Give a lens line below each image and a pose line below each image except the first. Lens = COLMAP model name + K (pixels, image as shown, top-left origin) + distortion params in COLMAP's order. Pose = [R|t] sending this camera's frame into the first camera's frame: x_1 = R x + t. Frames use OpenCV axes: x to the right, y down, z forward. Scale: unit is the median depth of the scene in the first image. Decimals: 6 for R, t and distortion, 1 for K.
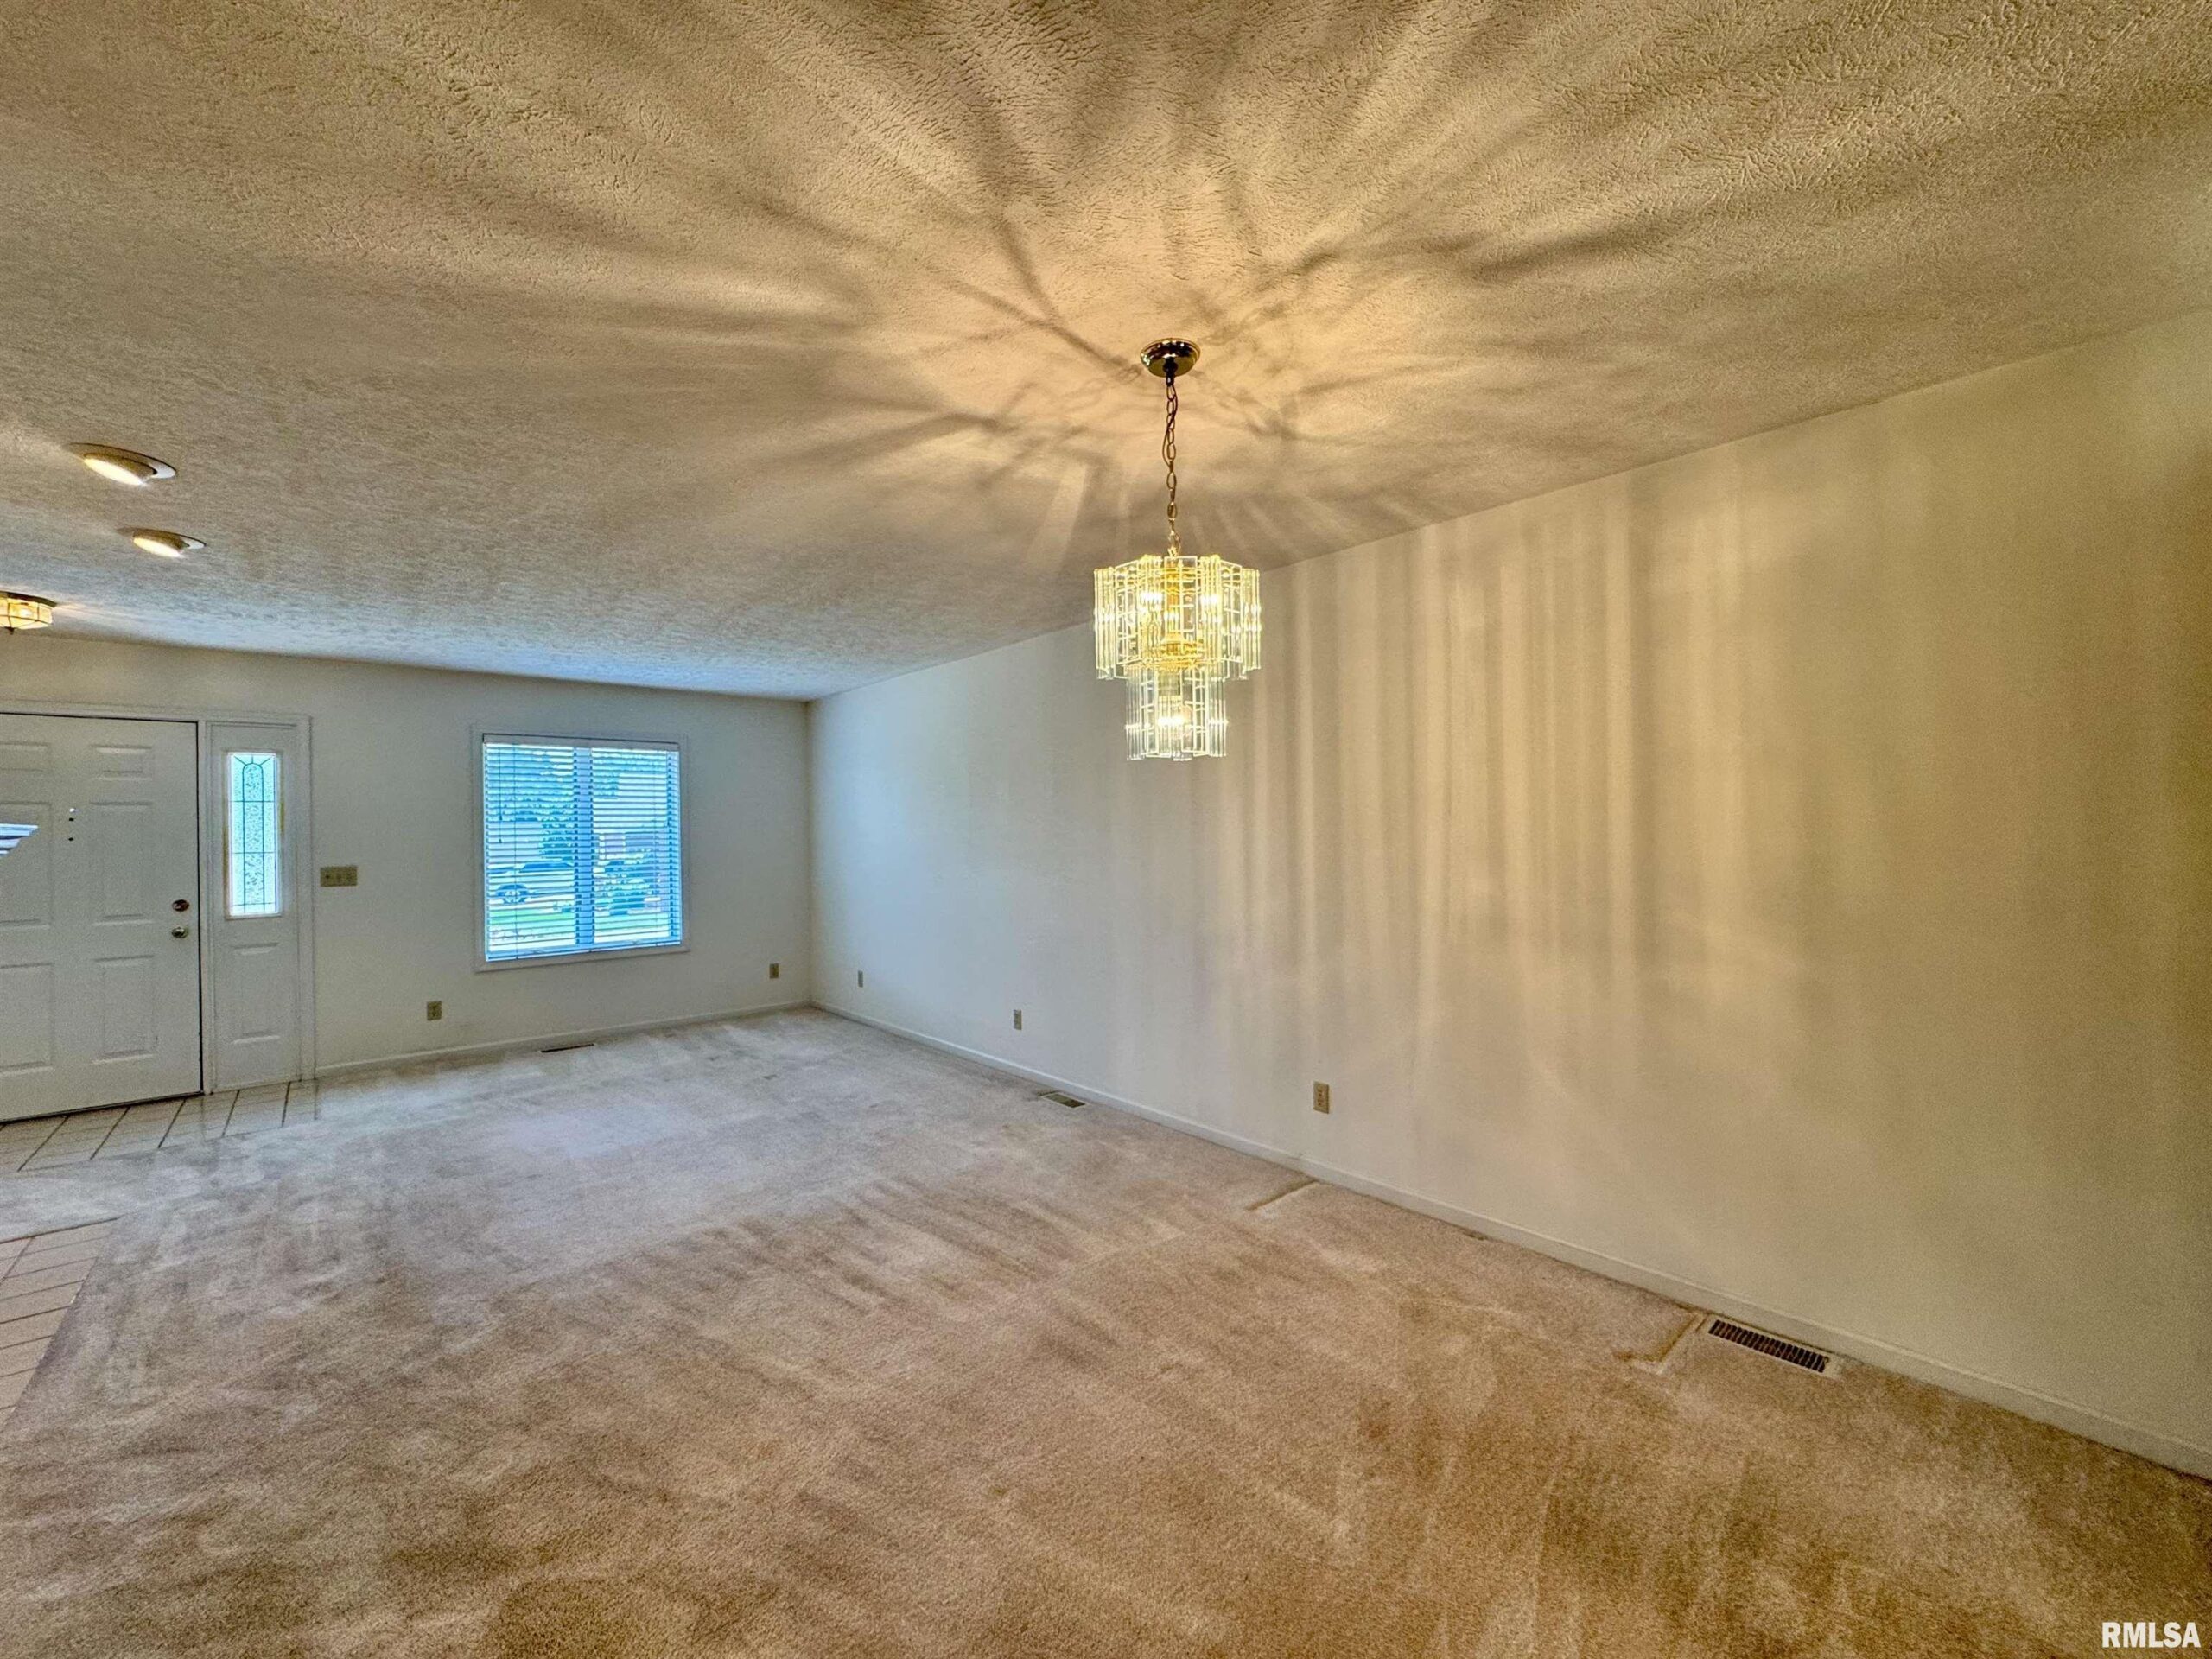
lens RADIAL K [[882.8, 0, 1105.5], [0, 882.8, 826.3], [0, 0, 1]] dist [-0.003484, 0.000776]
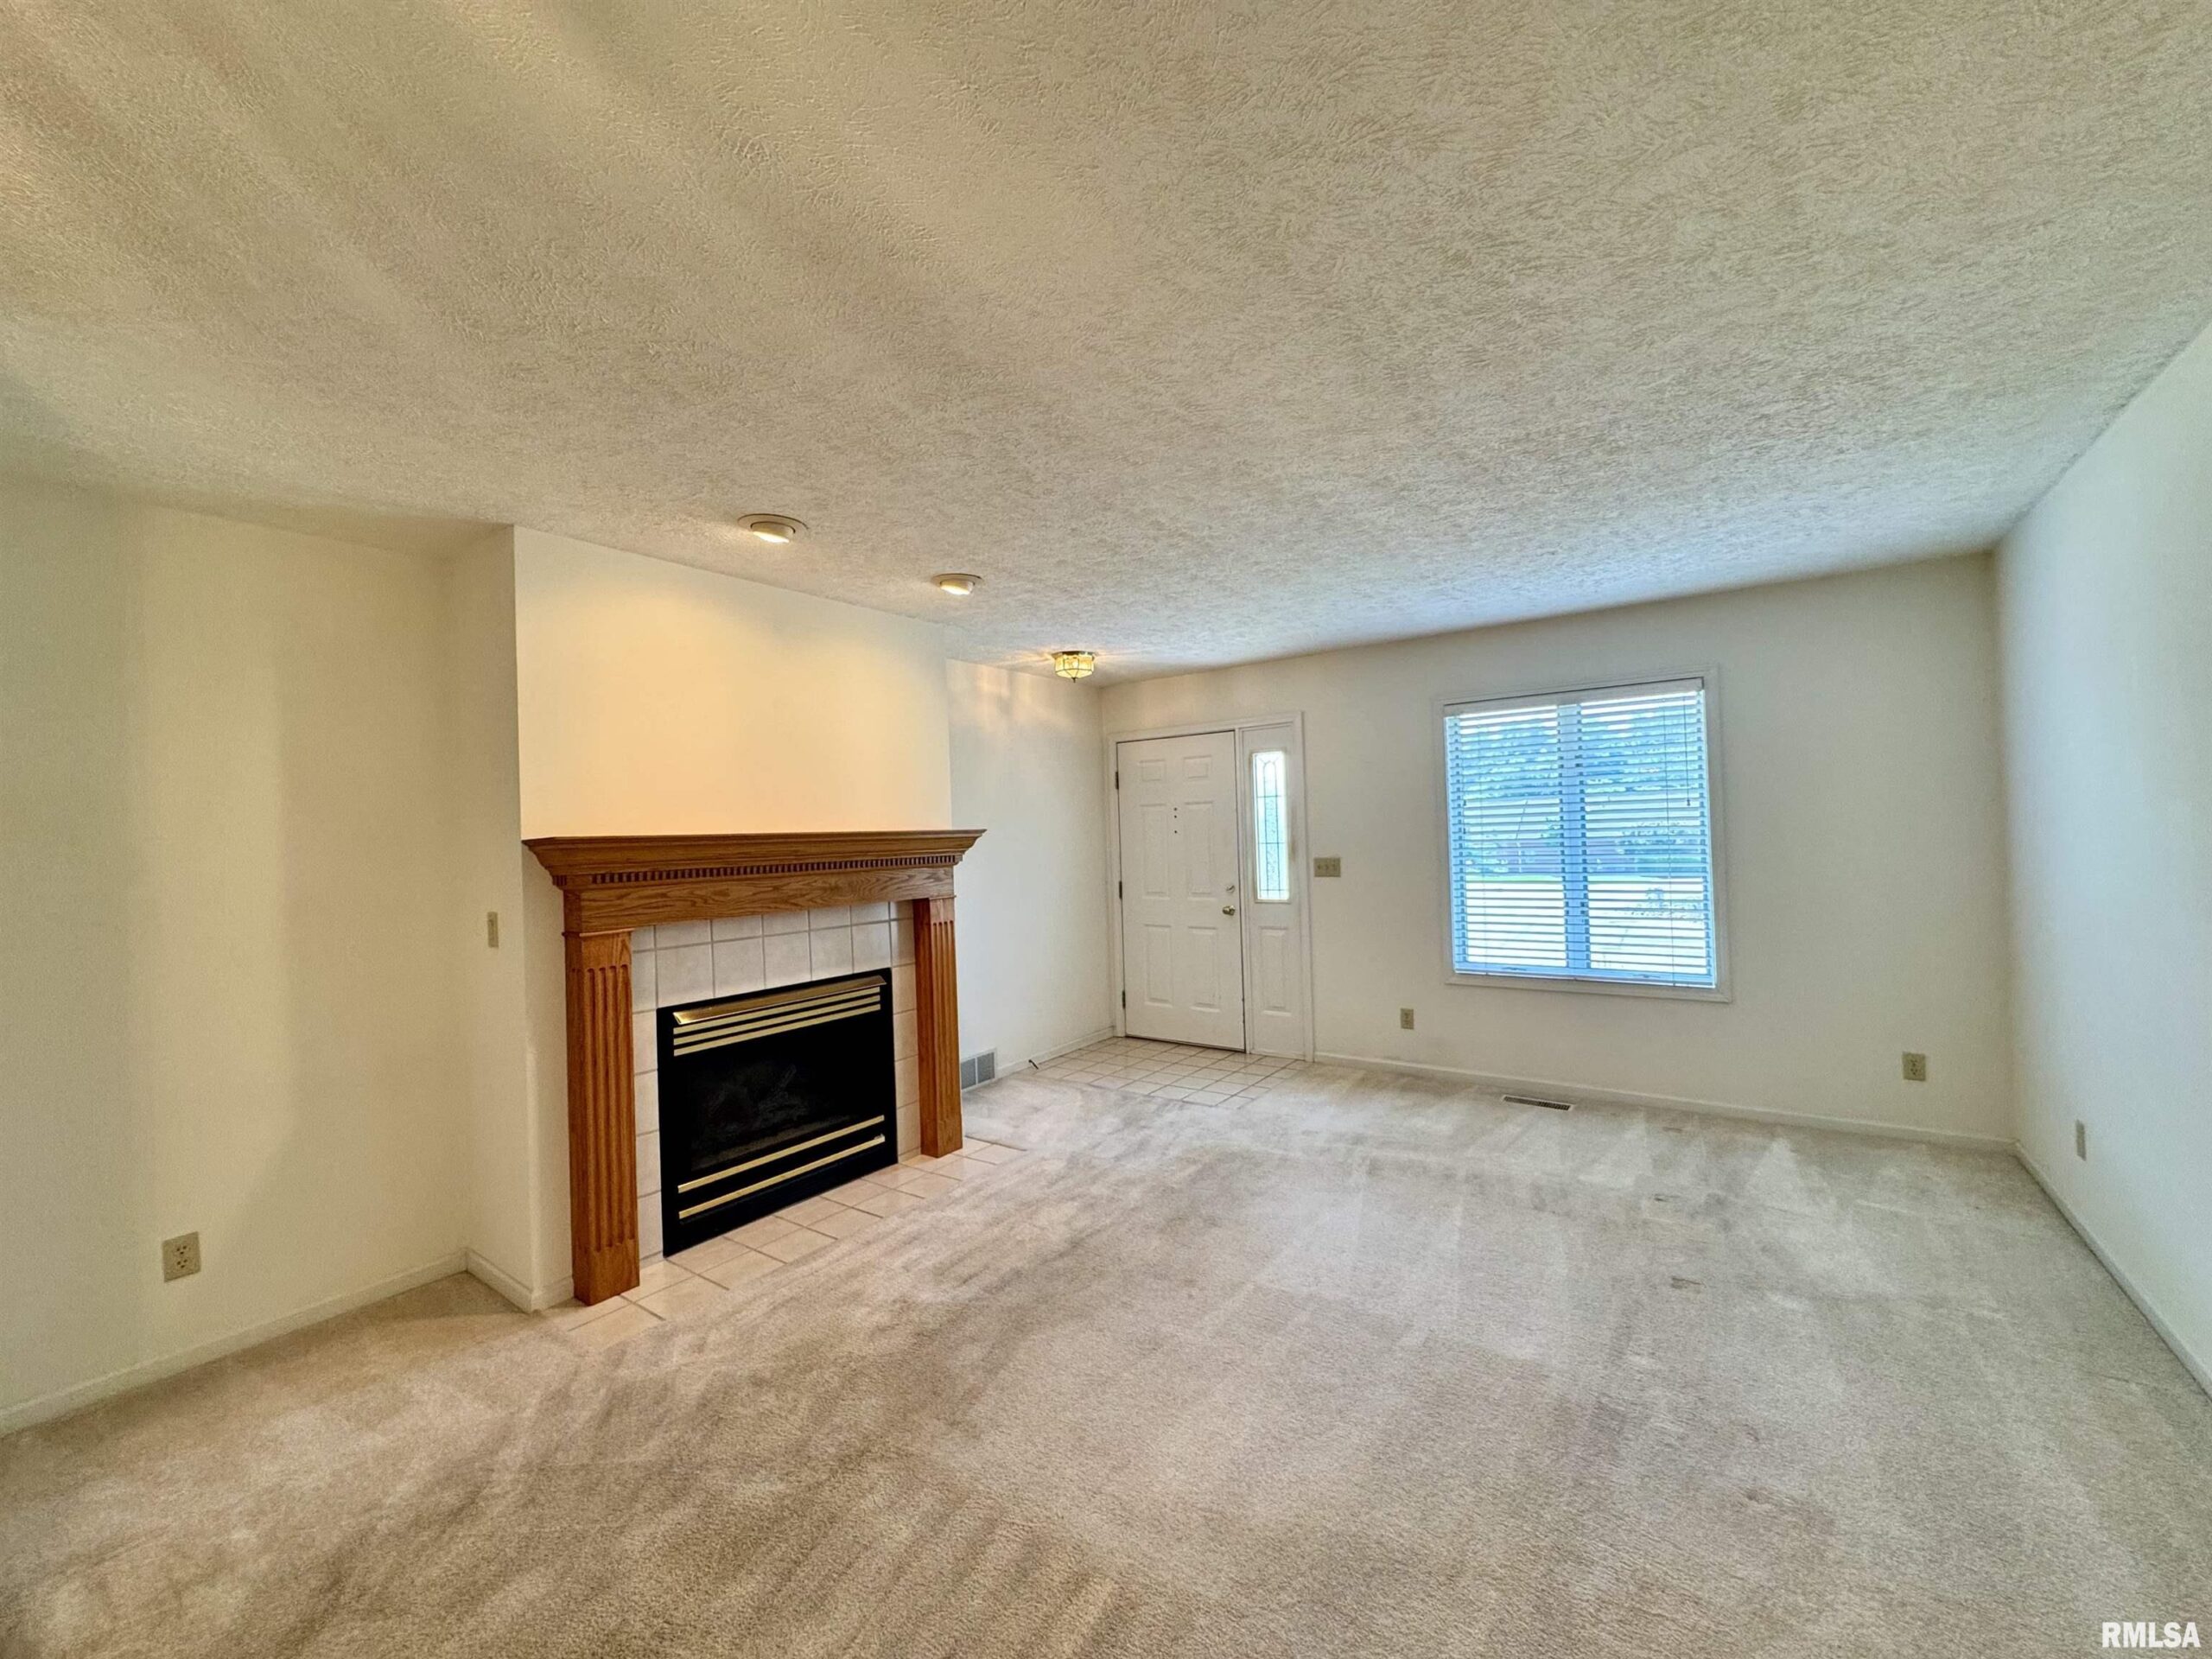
lens RADIAL K [[882.8, 0, 1105.5], [0, 882.8, 826.3], [0, 0, 1]] dist [-0.003484, 0.000776]
pose [[0.219641, -0.001812, -0.975579, 0.075776], [0.032289, 0.999464, 0.005413, -0.004570], [0.975046, -0.032689, 0.219582, 0.704221]]
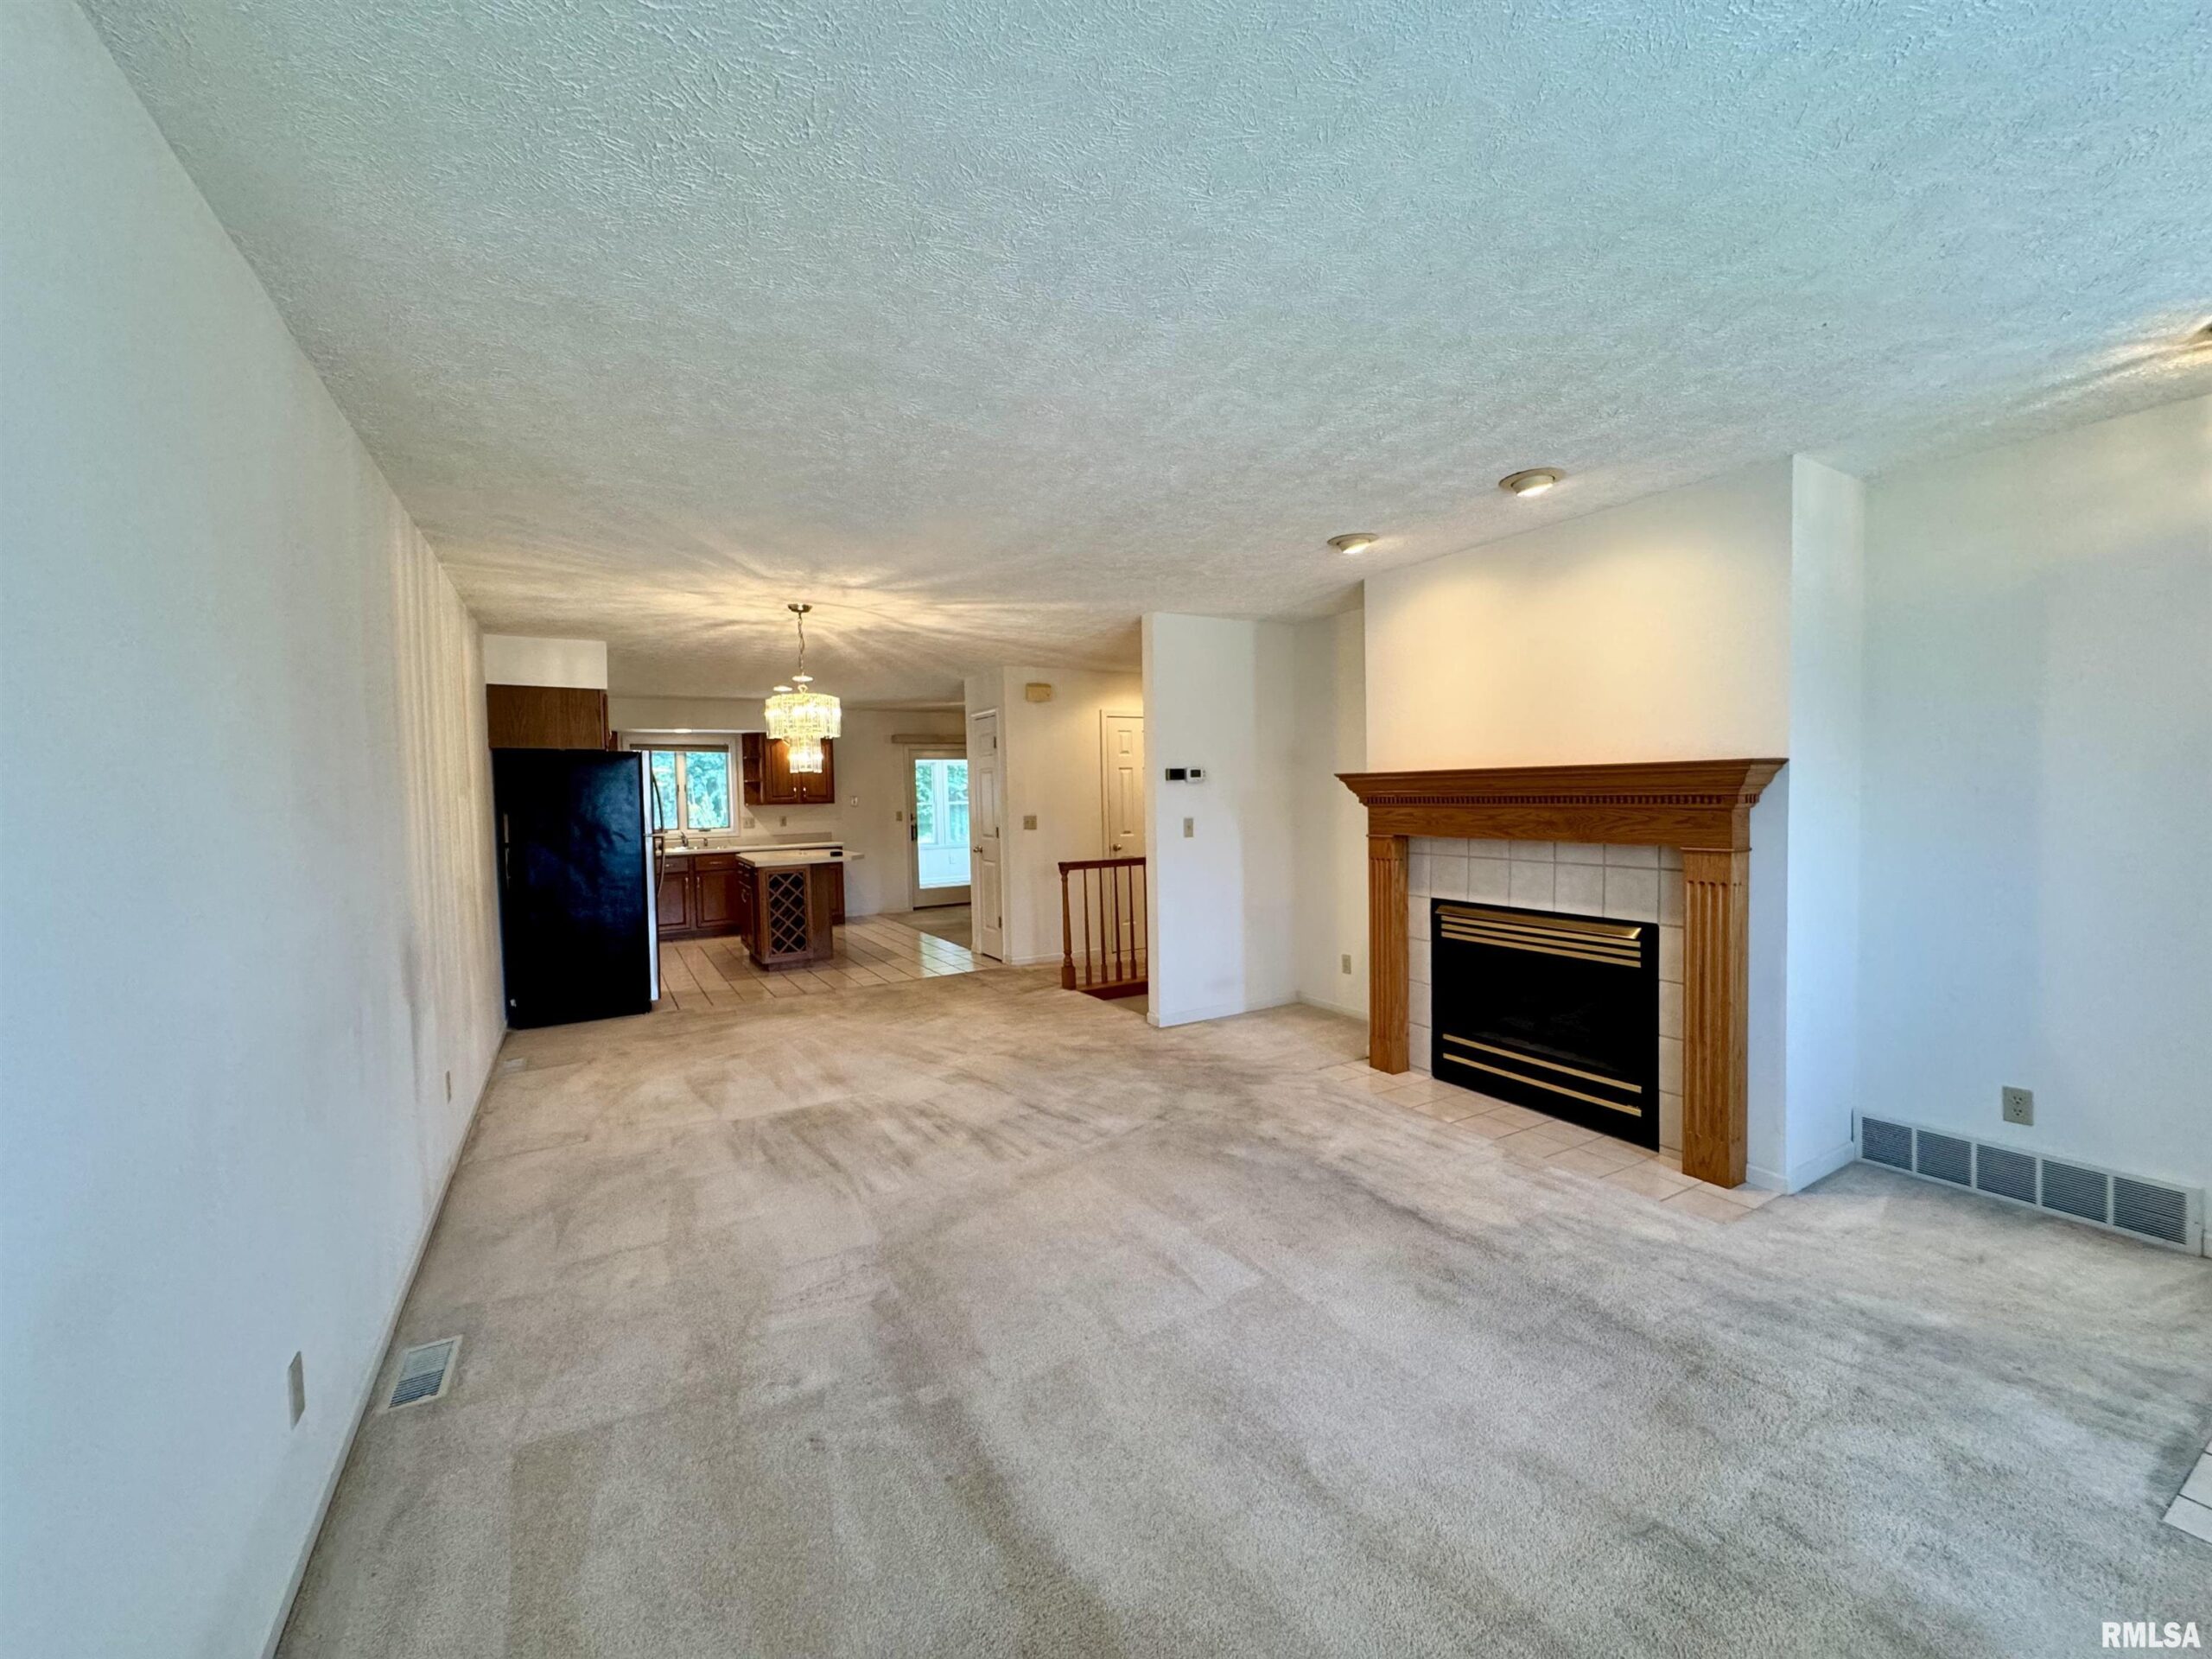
lens RADIAL K [[882.8, 0, 1105.5], [0, 882.8, 826.3], [0, 0, 1]] dist [-0.003484, 0.000776]
pose [[-0.980508, 0.029418, 0.194265, -0.590262], [0.037181, 0.998644, 0.036434, 0.008882], [-0.192930, 0.042947, -0.980272, 1.588972]]
